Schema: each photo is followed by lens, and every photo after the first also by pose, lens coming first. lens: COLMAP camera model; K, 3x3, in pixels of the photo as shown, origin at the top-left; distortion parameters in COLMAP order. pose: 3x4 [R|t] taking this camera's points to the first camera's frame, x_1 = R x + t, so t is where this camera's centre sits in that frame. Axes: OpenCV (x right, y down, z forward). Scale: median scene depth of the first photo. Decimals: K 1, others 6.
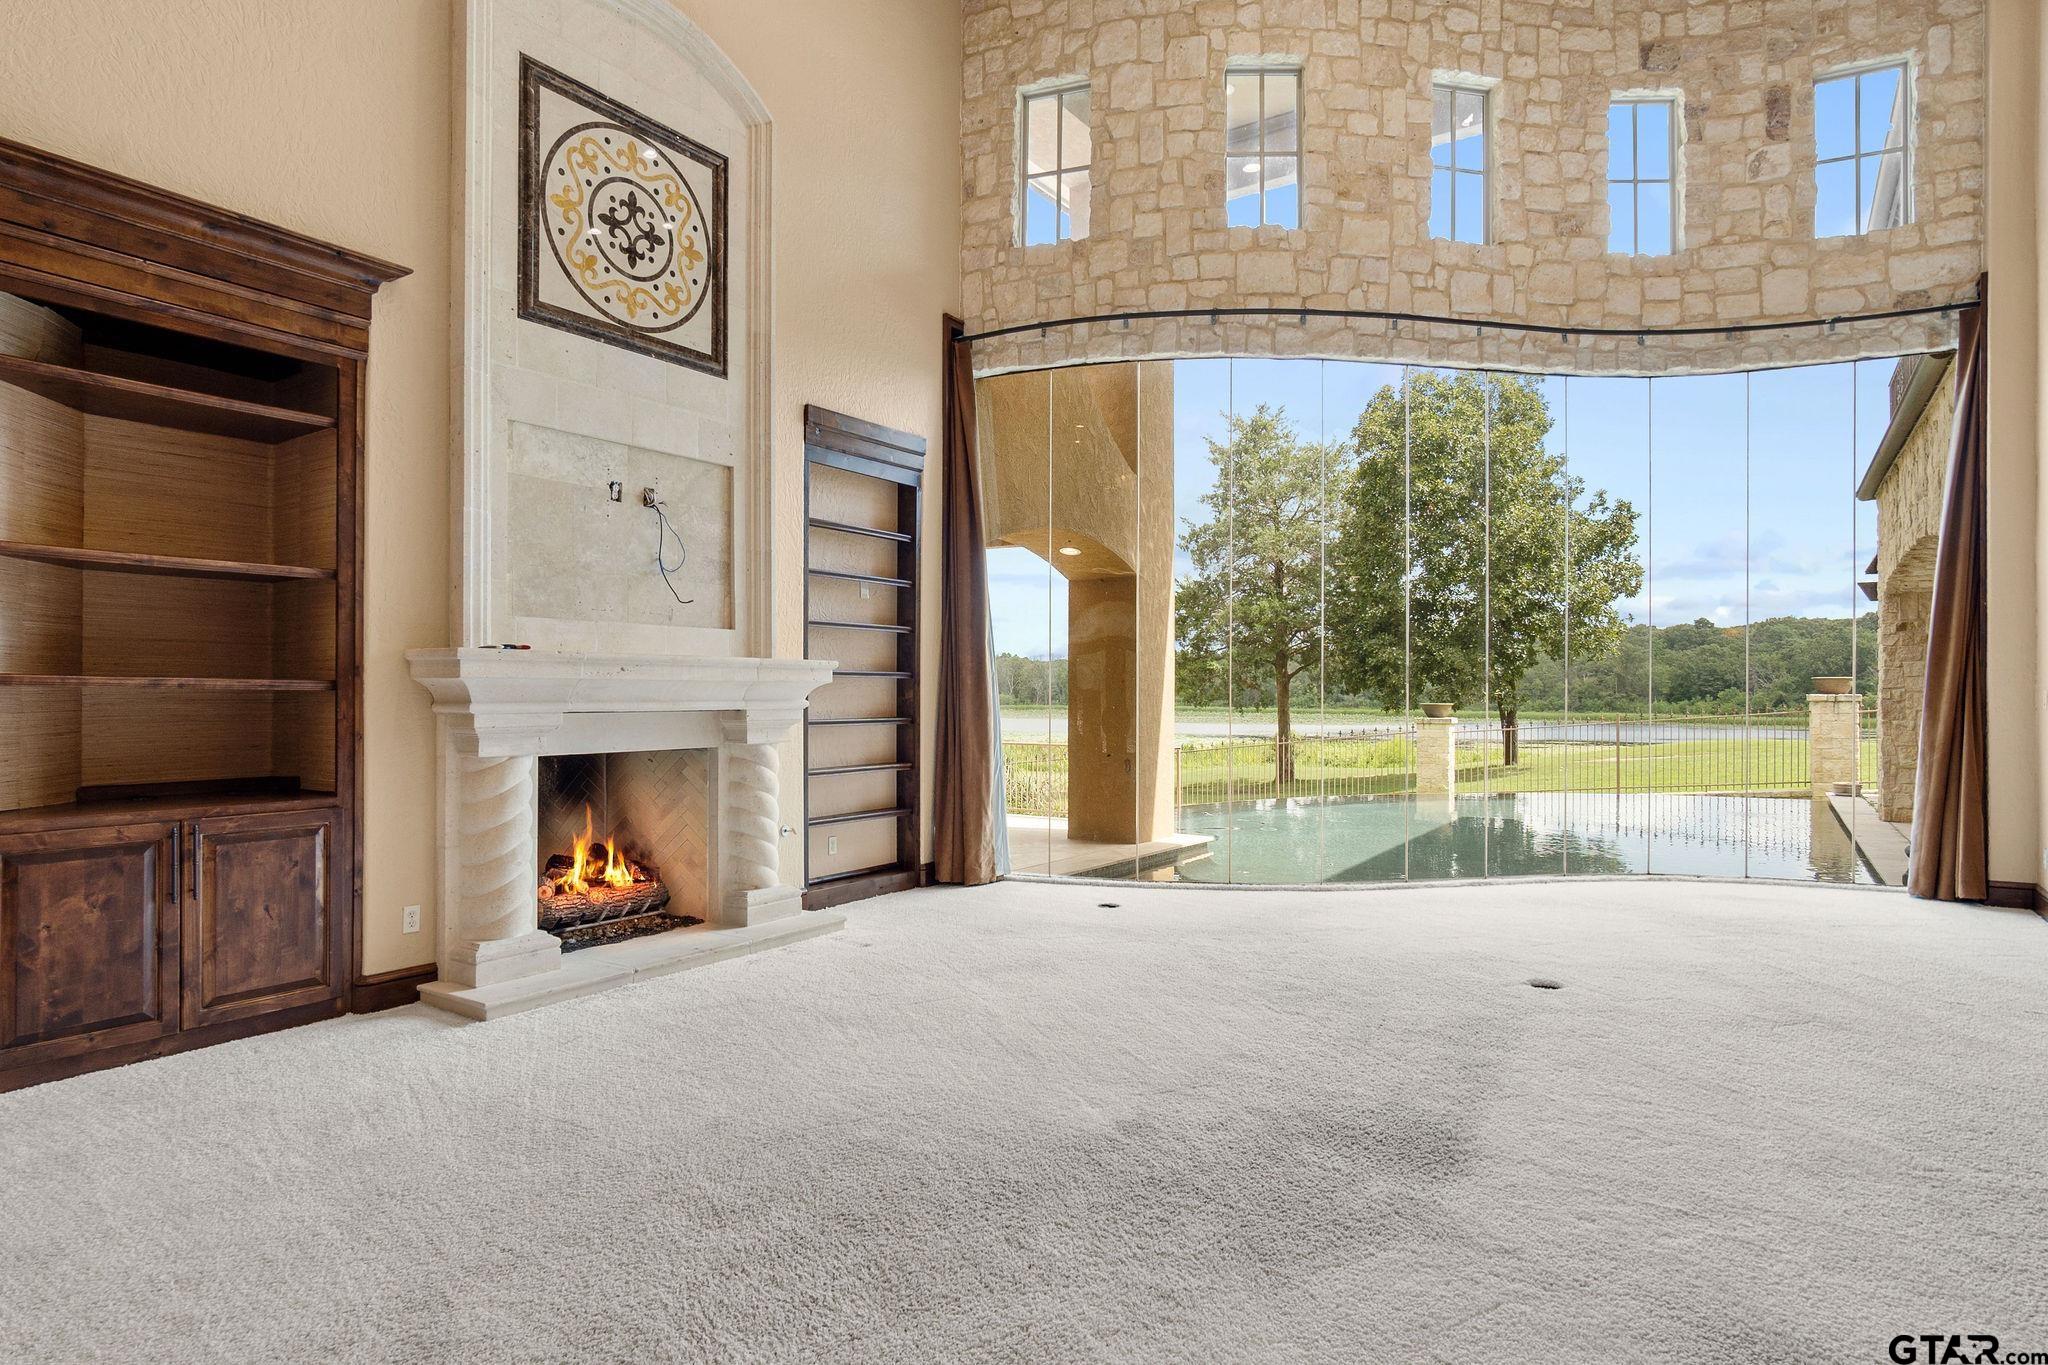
lens RADIAL K [[1094.9, 0, 1027.5], [0, 1094.9, 670.8], [0, 0, 1]] dist [-0.013737, 0.009482]
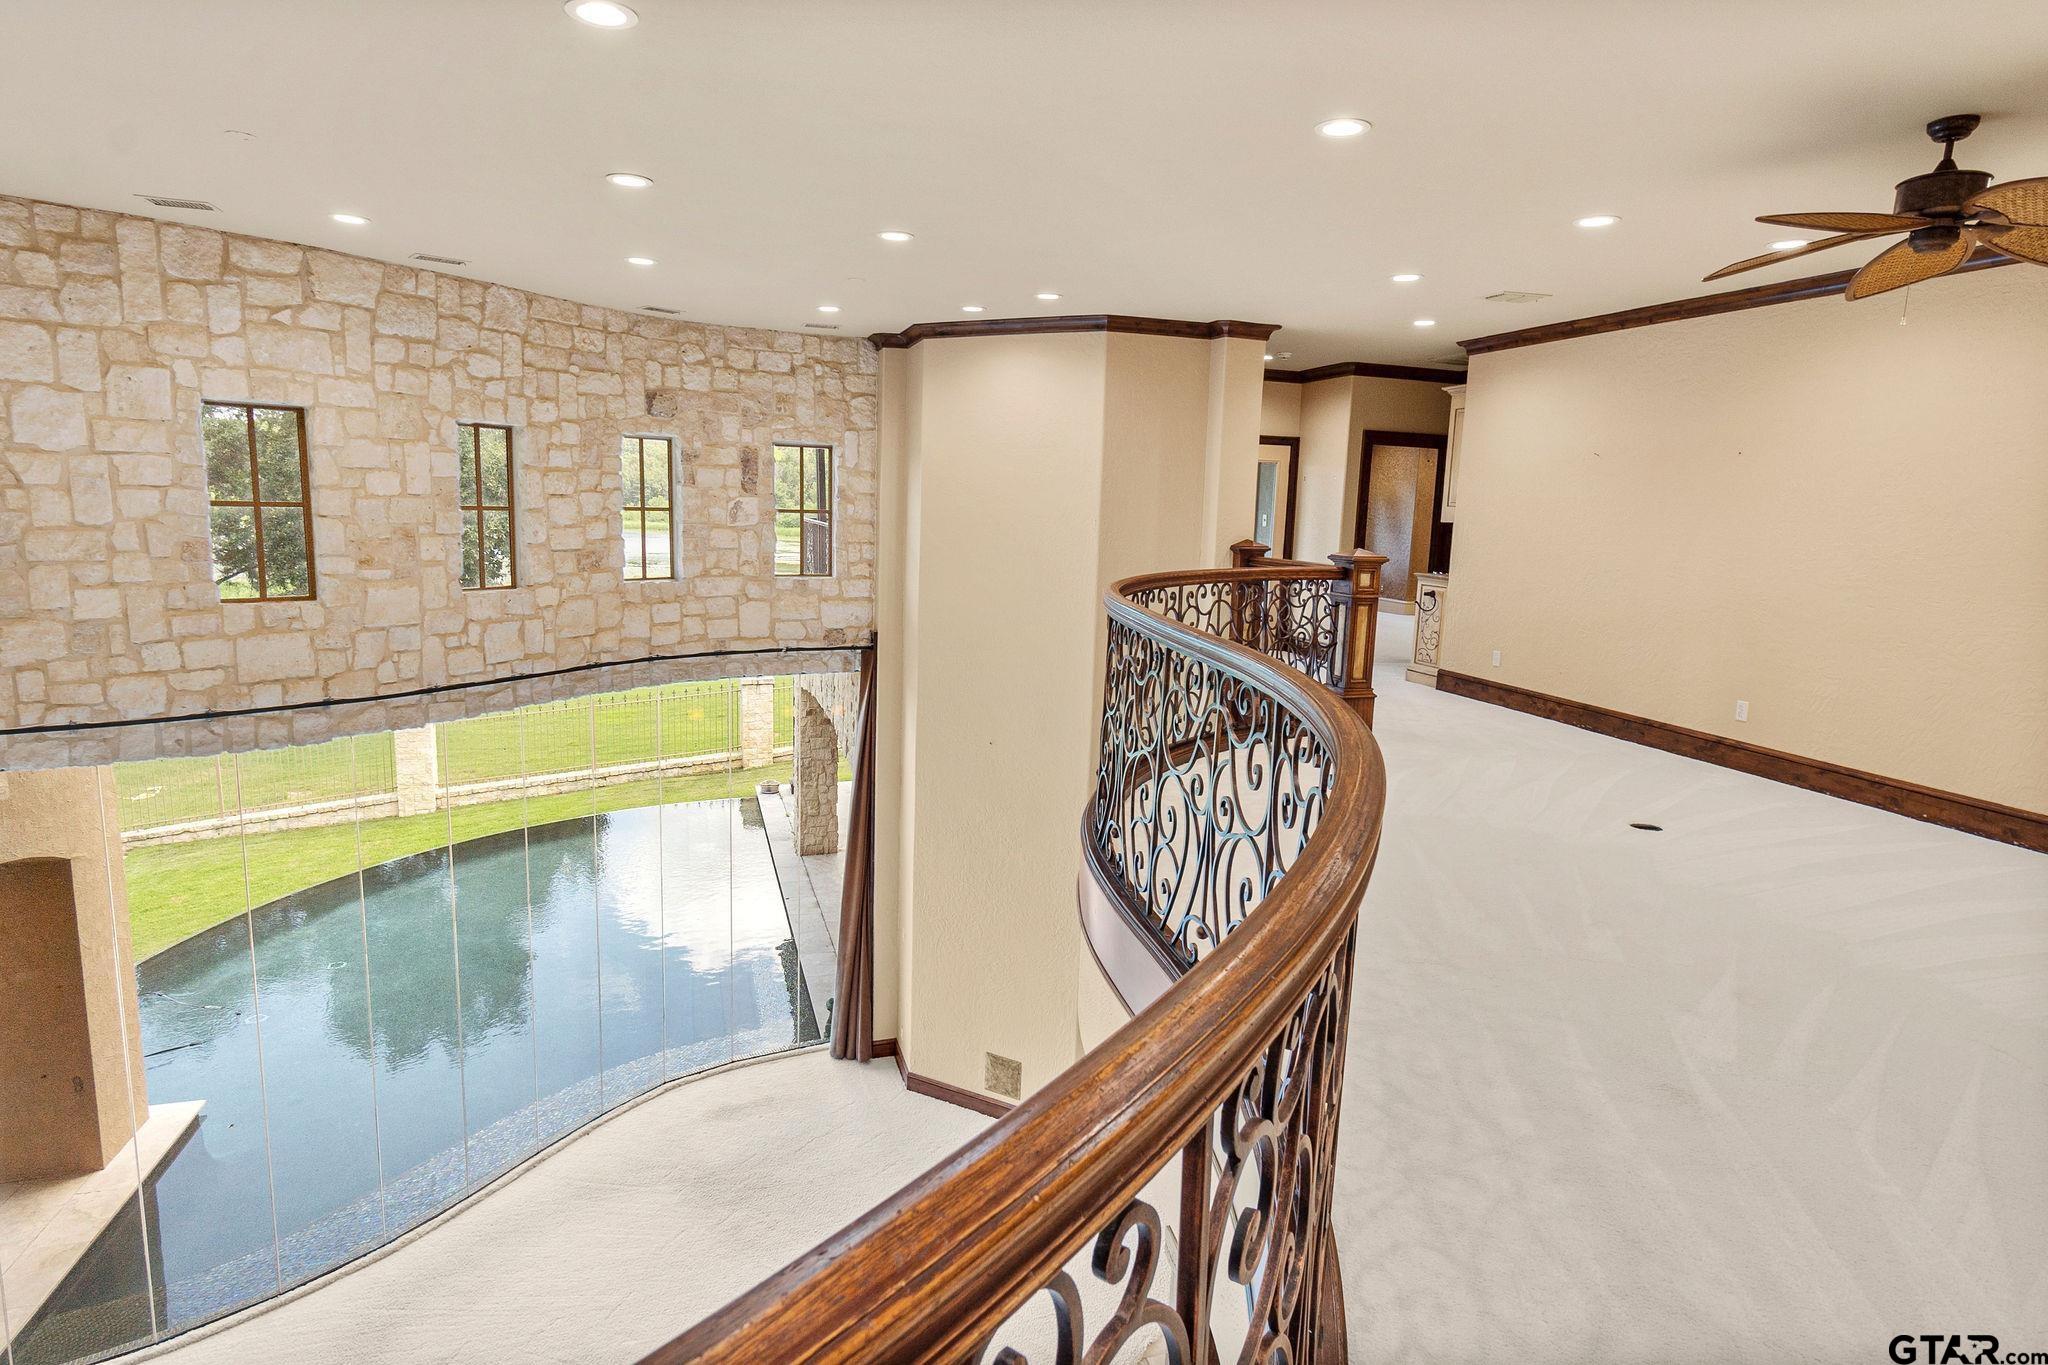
lens RADIAL K [[1094.9, 0, 1027.5], [0, 1094.9, 670.8], [0, 0, 1]] dist [-0.013737, 0.009482]
pose [[0.624843, -0.104051, 0.773786, -0.084473], [-0.037178, 0.985990, 0.162607, -0.513786], [-0.779865, -0.130372, 0.612221, -0.015582]]
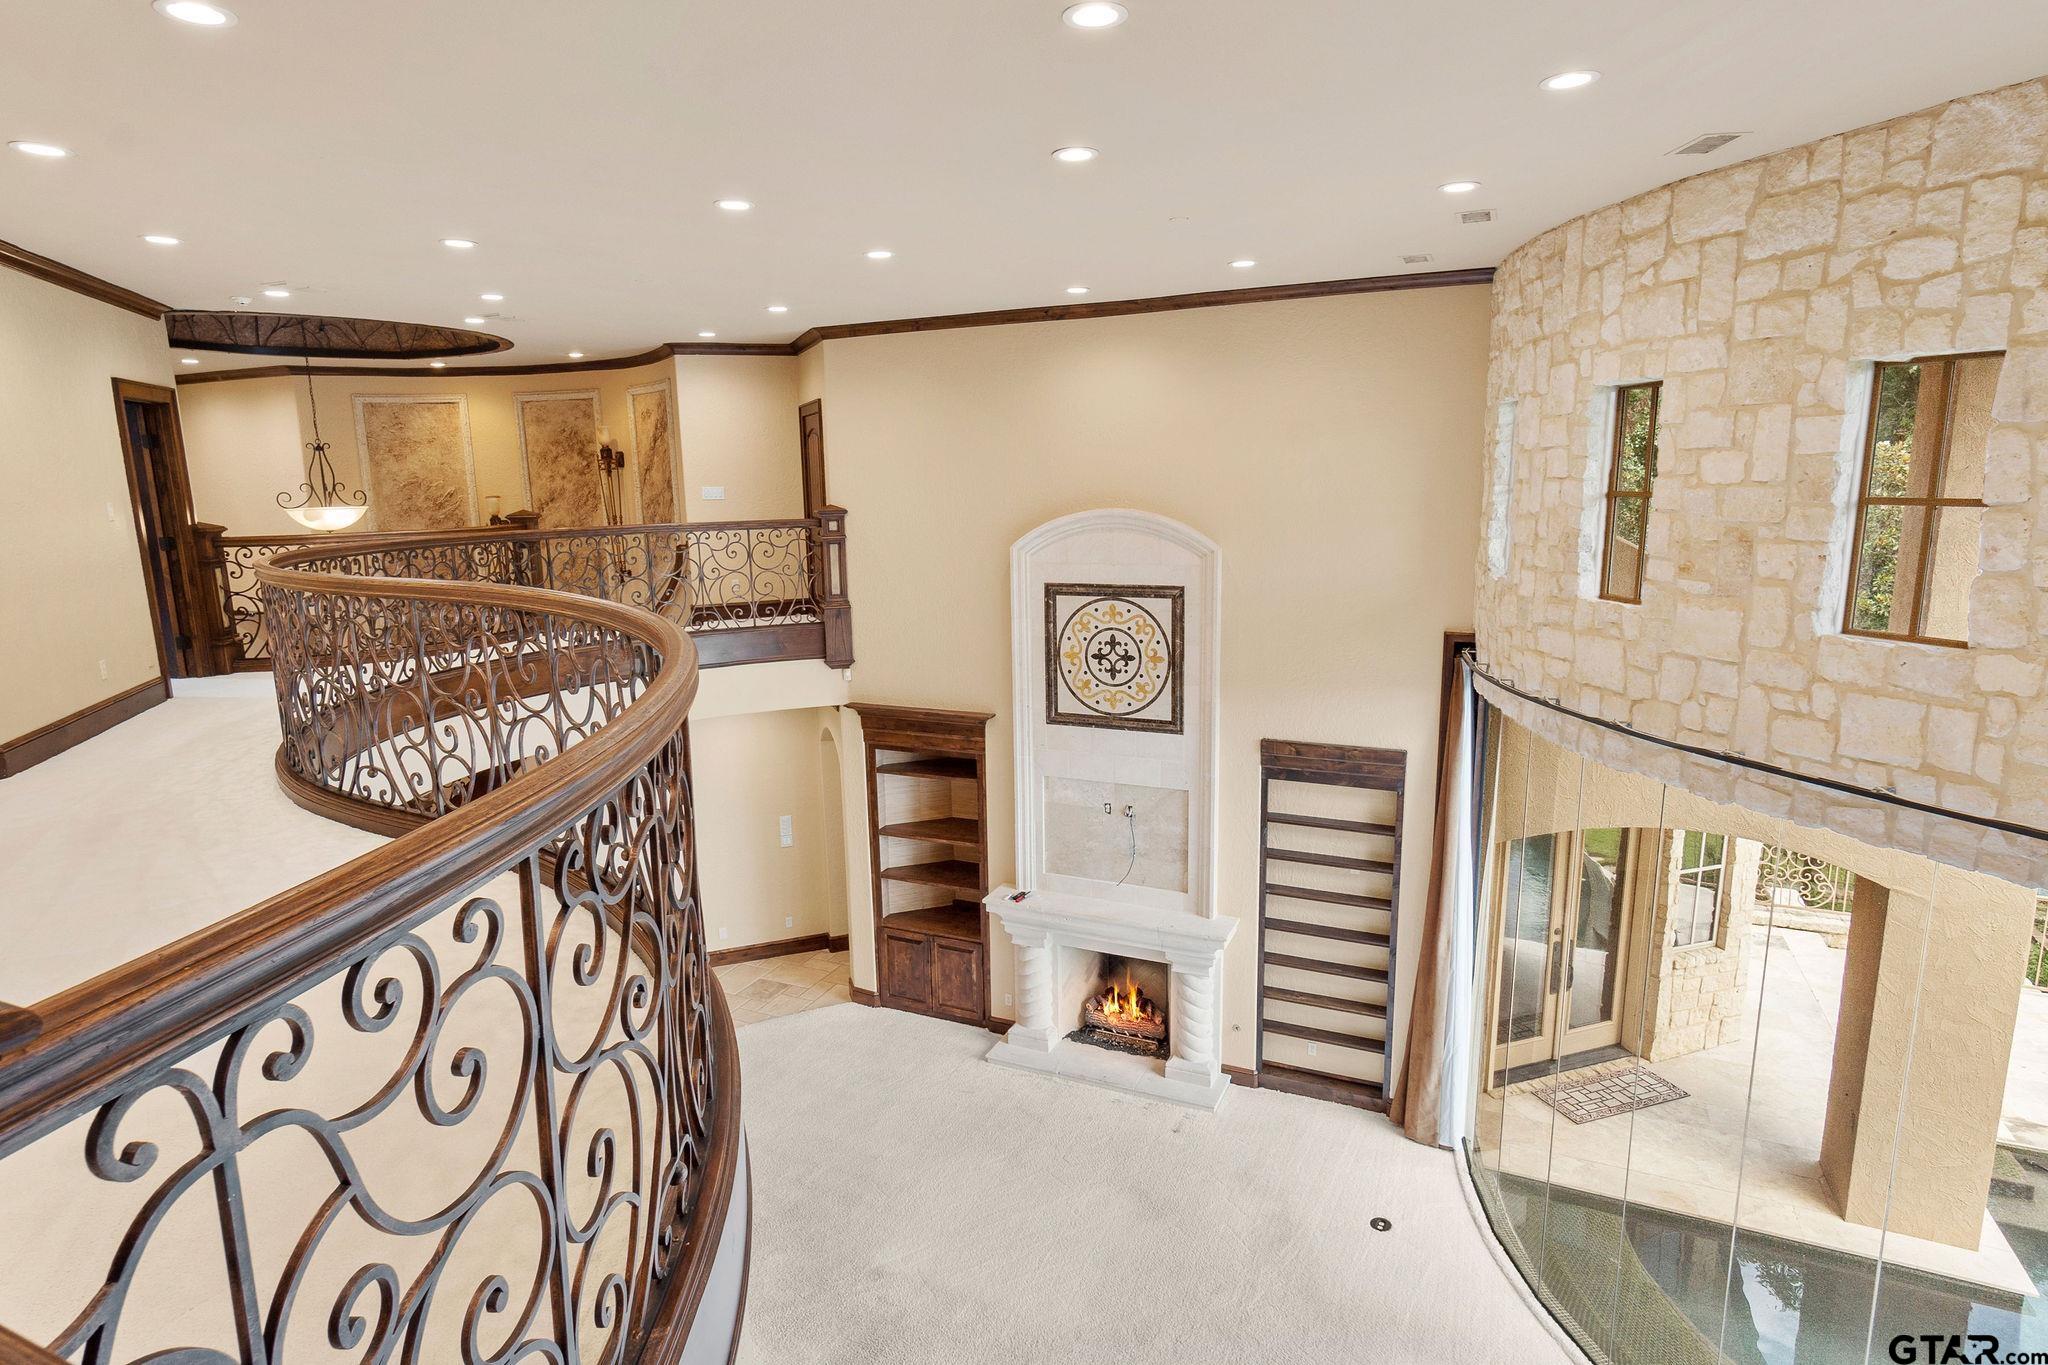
lens RADIAL K [[1094.9, 0, 1027.5], [0, 1094.9, 670.8], [0, 0, 1]] dist [-0.013737, 0.009482]
pose [[0.174731, 0.168432, -0.970103, 0.920461], [0.031392, 0.983806, 0.176465, -0.508905], [0.984116, -0.061288, 0.166614, 0.443384]]
